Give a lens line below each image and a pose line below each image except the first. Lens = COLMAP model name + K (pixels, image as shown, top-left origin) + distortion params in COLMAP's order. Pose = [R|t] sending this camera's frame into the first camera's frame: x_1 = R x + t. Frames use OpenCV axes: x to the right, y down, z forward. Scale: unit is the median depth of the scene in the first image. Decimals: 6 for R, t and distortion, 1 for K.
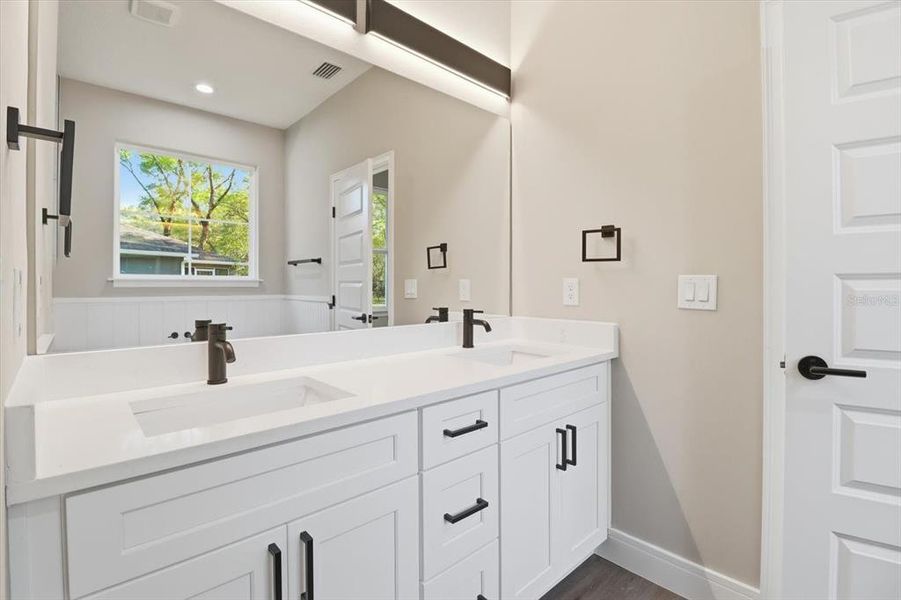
lens RADIAL K [[421.8, 0, 448.7], [0, 421.8, 286.6], [0, 0, 1]] dist [0.000345, -0.012045]
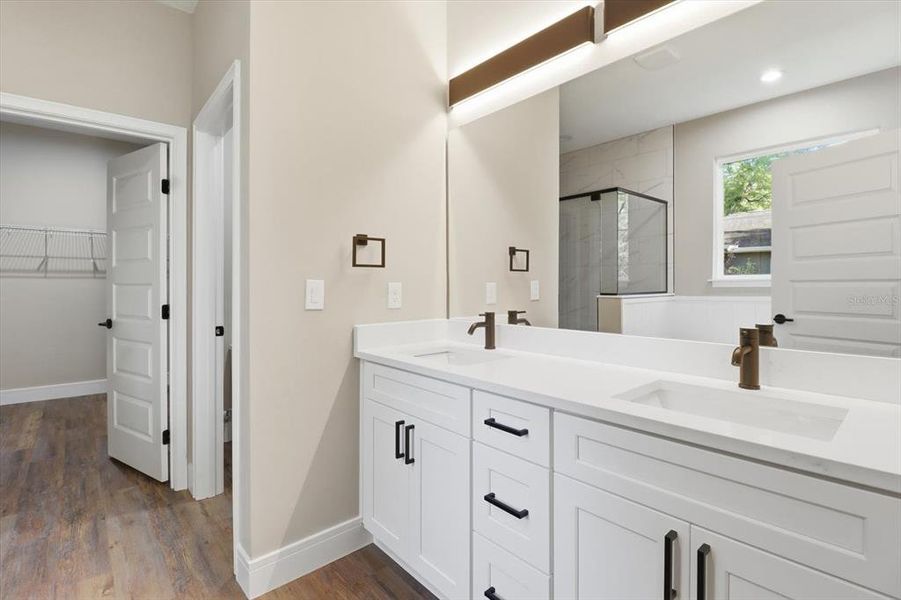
lens RADIAL K [[421.8, 0, 448.7], [0, 421.8, 286.6], [0, 0, 1]] dist [0.000345, -0.012045]
pose [[-0.012950, 0.002622, -0.999913, 1.006260], [0.003822, 0.999989, 0.002572, -0.015182], [0.999909, -0.003788, -0.012959, 0.805040]]
